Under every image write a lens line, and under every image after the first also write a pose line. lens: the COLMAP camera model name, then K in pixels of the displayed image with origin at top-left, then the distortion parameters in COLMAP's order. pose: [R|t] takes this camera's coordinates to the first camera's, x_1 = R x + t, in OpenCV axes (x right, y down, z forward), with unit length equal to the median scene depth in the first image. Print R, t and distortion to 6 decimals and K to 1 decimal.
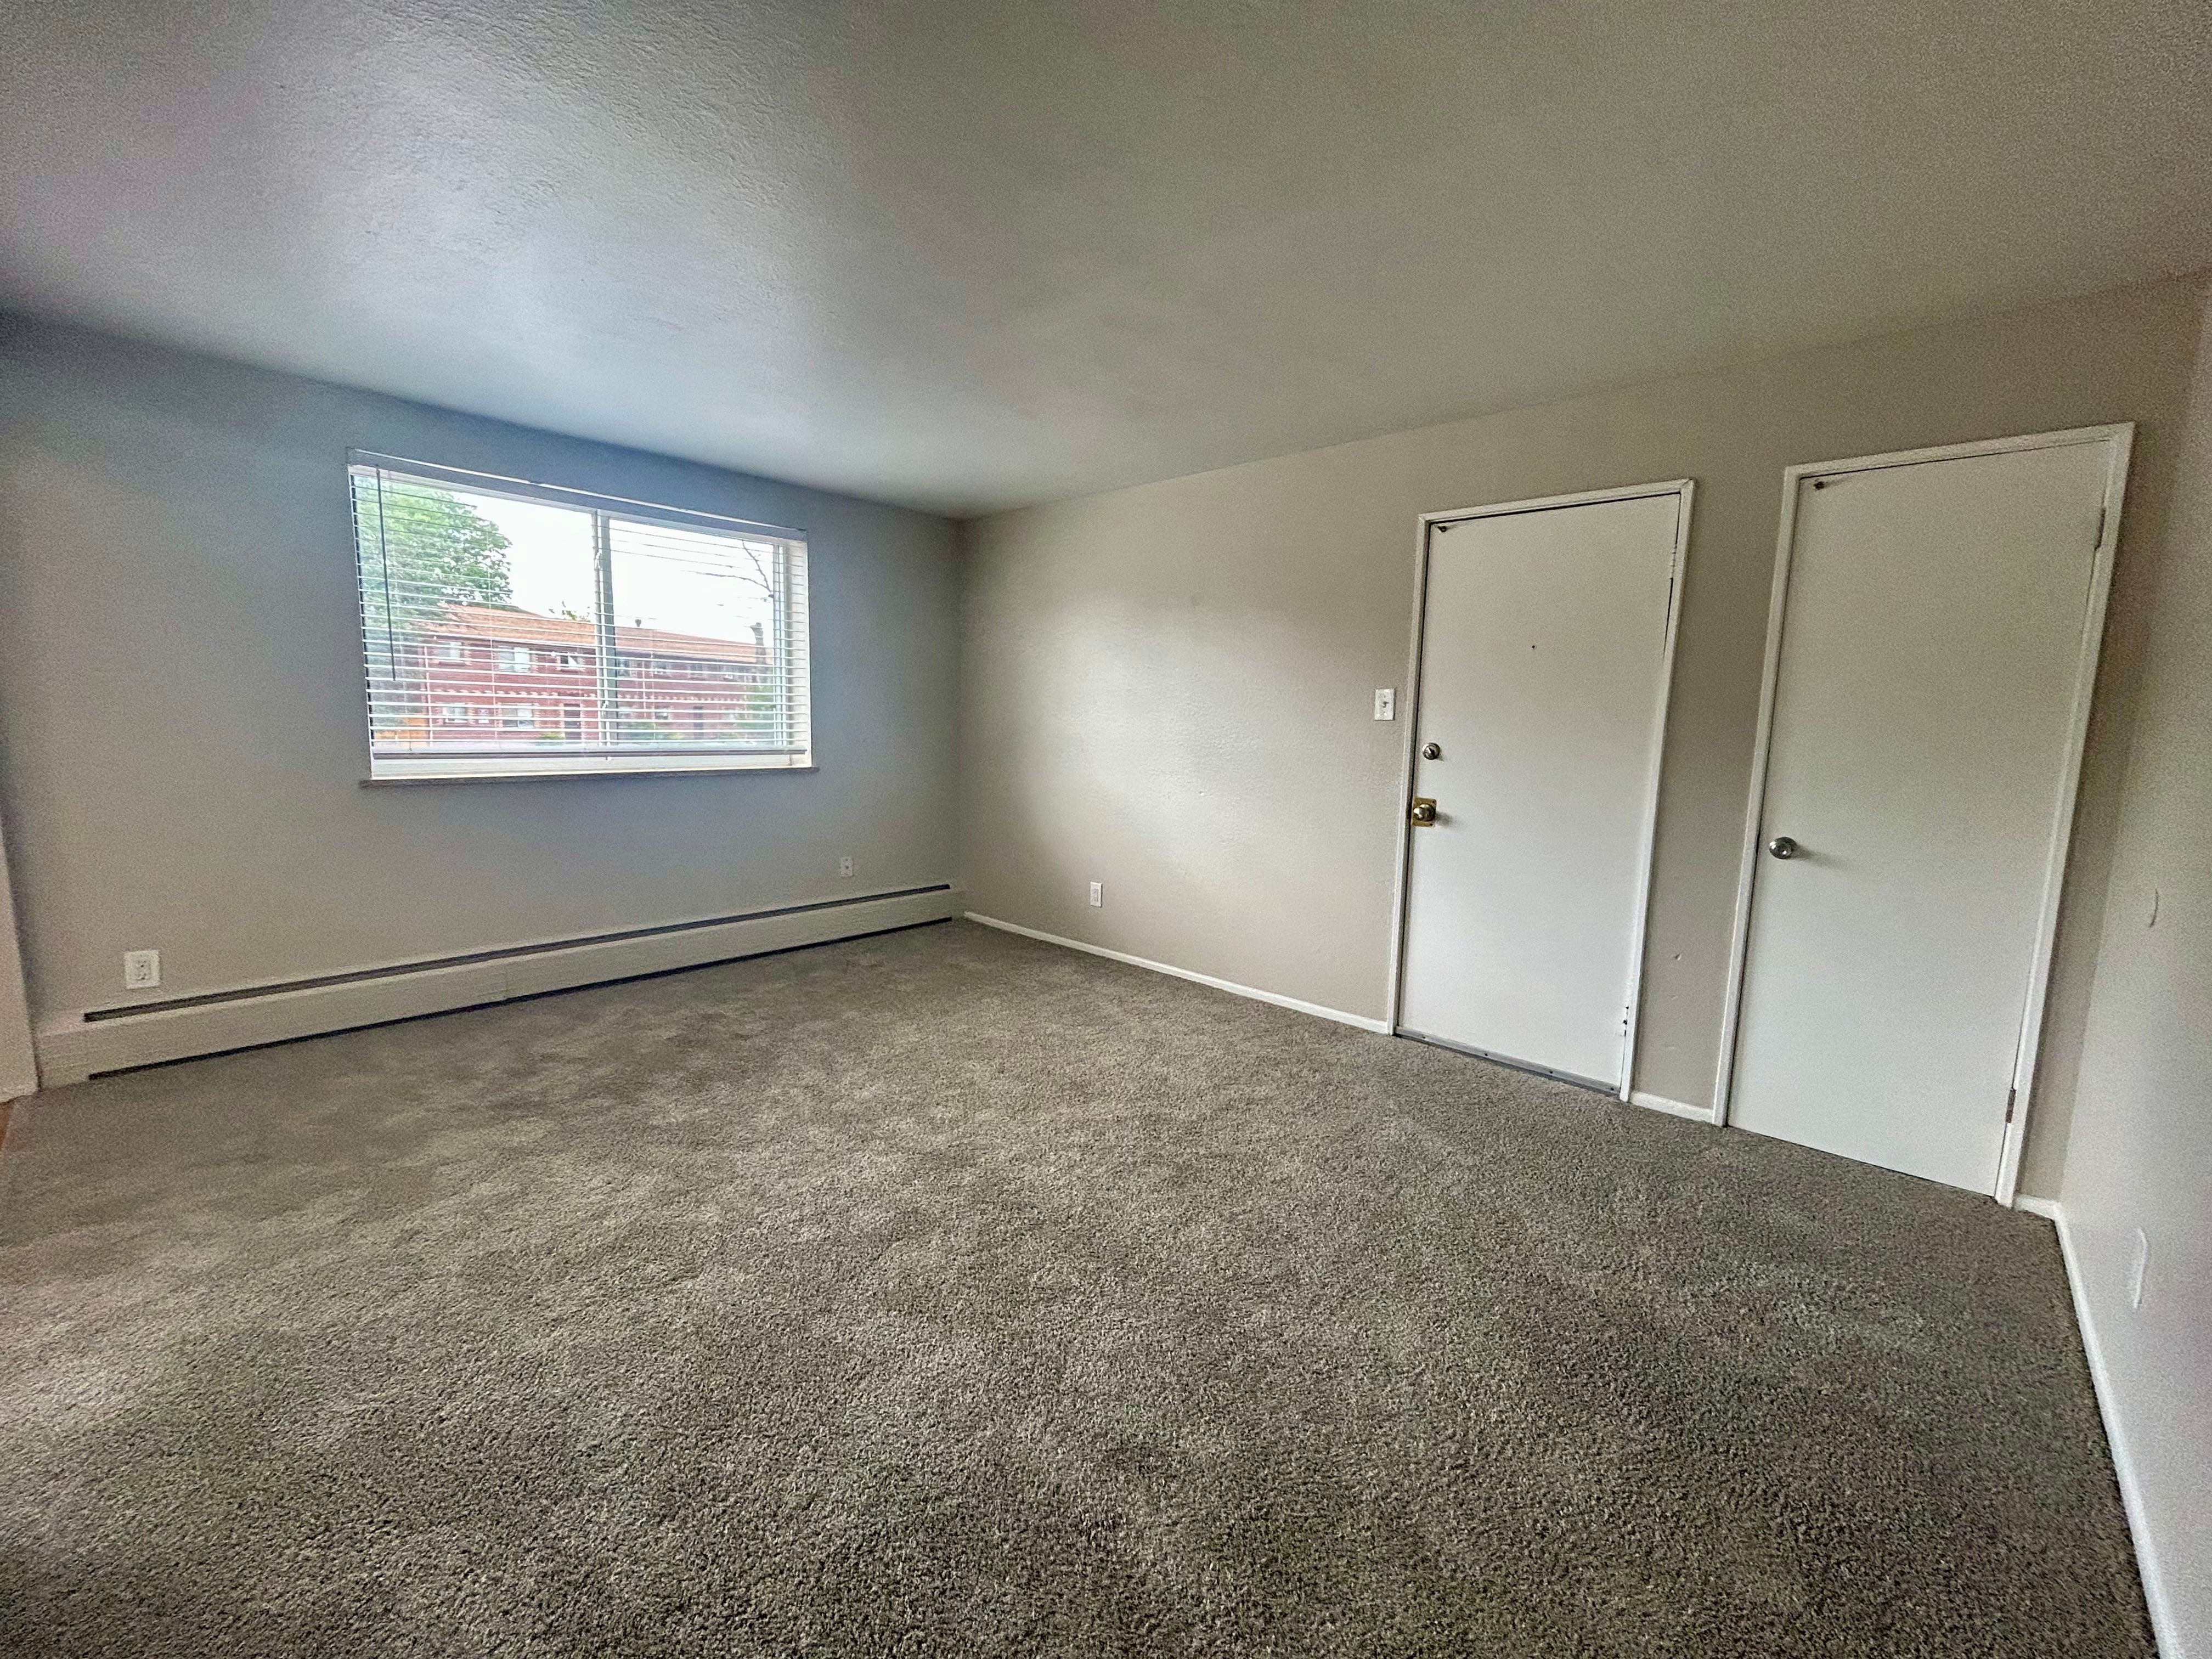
lens RADIAL K [[897.2, 0, 1102.6], [0, 897.2, 828.6], [0, 0, 1]] dist [0.002290, 0.000453]
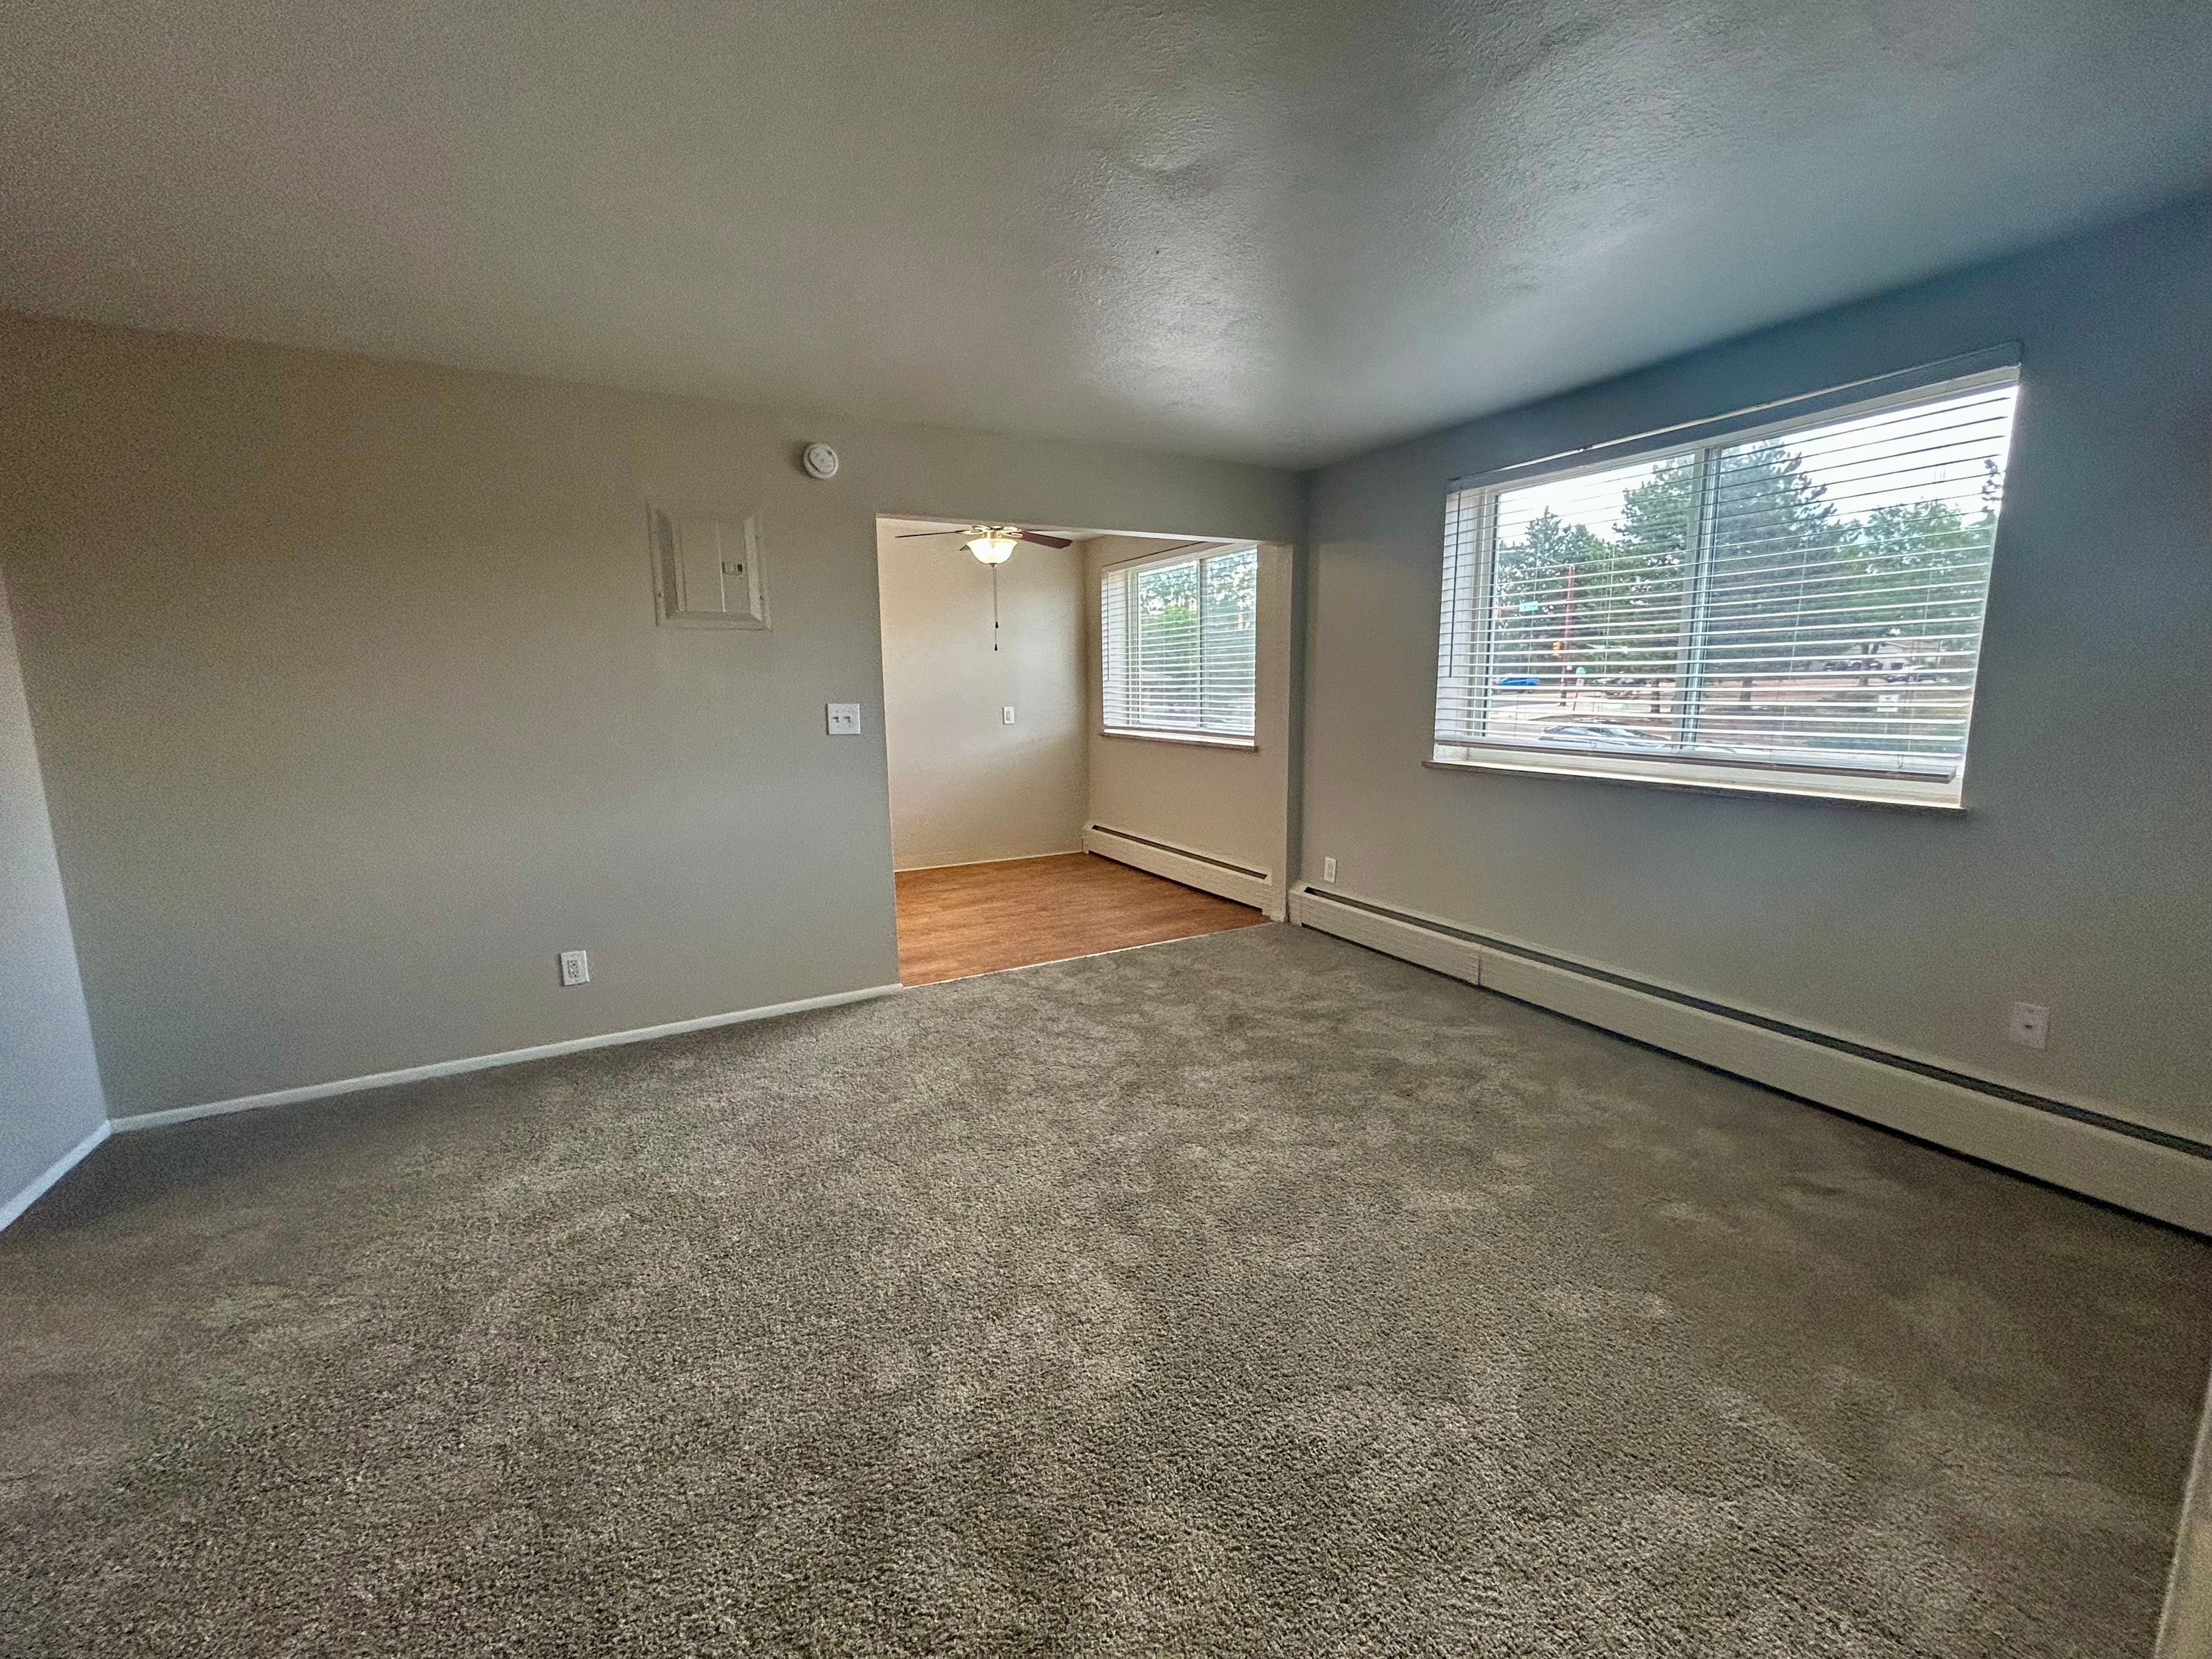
lens RADIAL K [[897.2, 0, 1102.6], [0, 897.2, 828.6], [0, 0, 1]] dist [0.002290, 0.000453]
pose [[-0.316333, 0.131030, -0.939555, 0.450601], [-0.120816, 0.976786, 0.176899, -0.125606], [0.940923, 0.169473, -0.293159, 0.956769]]
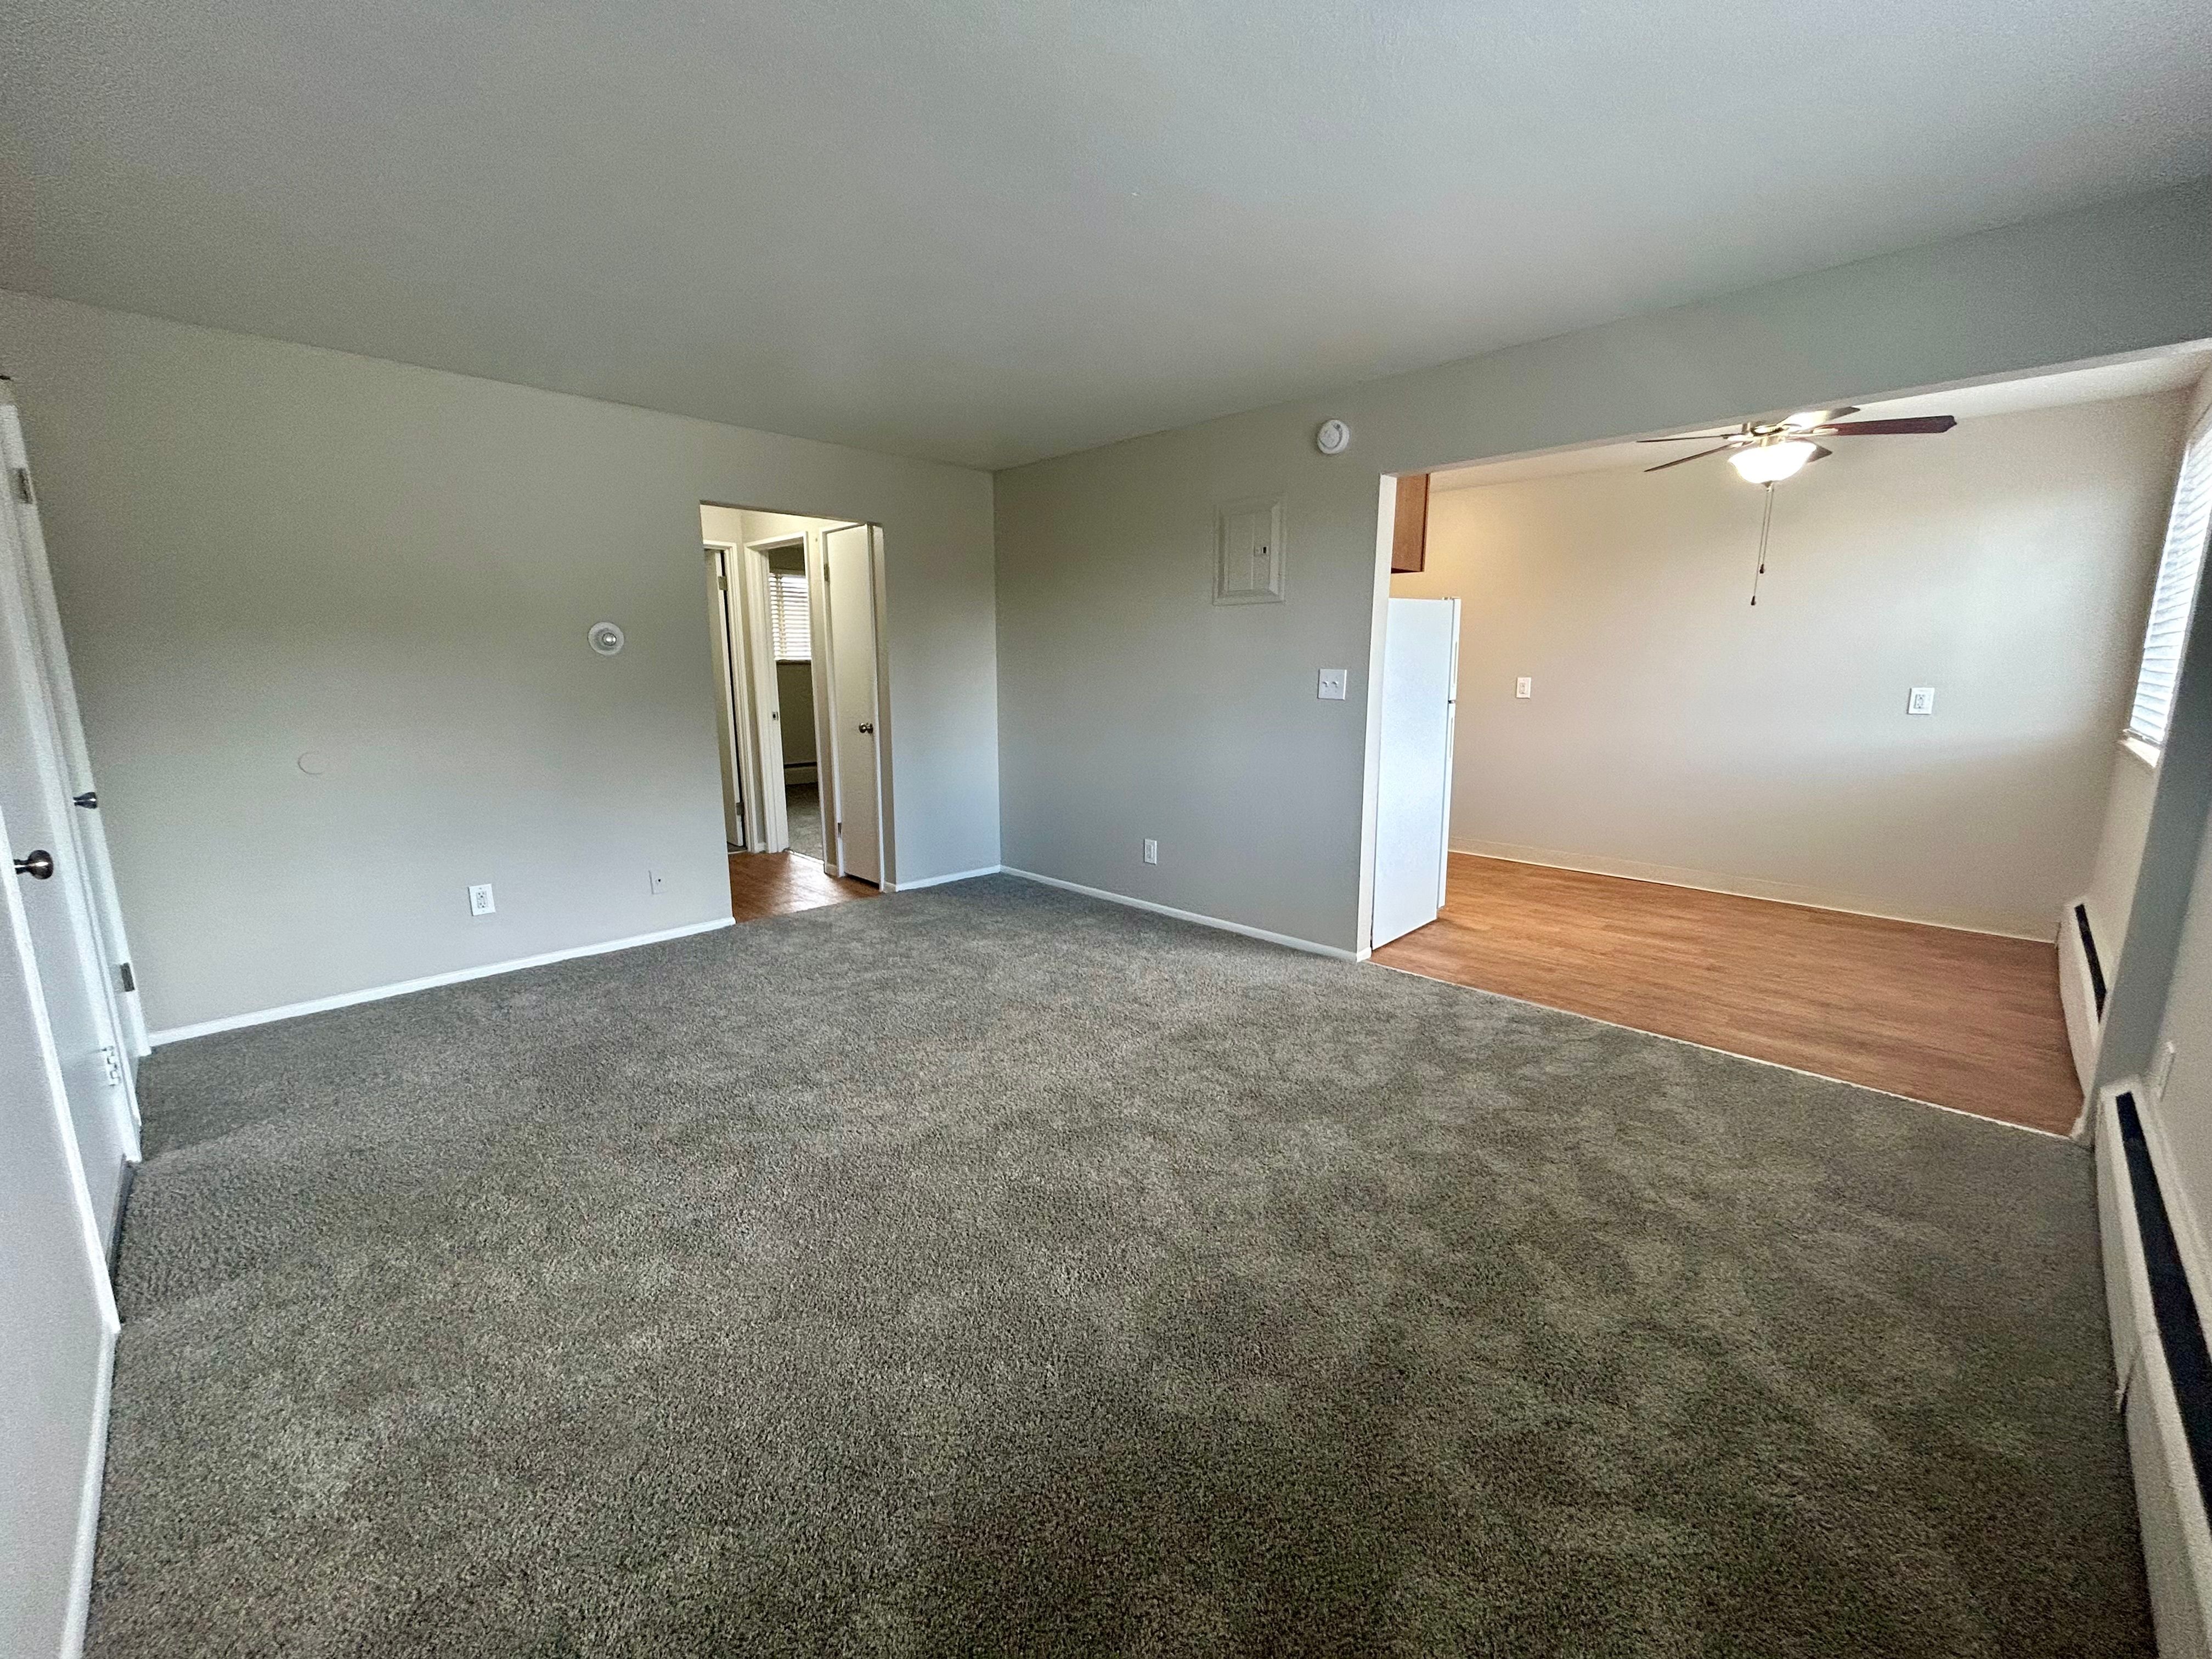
lens RADIAL K [[899.0, 0, 1098.7], [0, 899.0, 821.7], [0, 0, 1]] dist [0.001268, 0.000266]
pose [[-0.999076, -0.030277, 0.030487, -0.227138], [-0.019478, 0.951596, 0.306733, -0.201592], [-0.038299, 0.305856, -0.951307, 1.460650]]
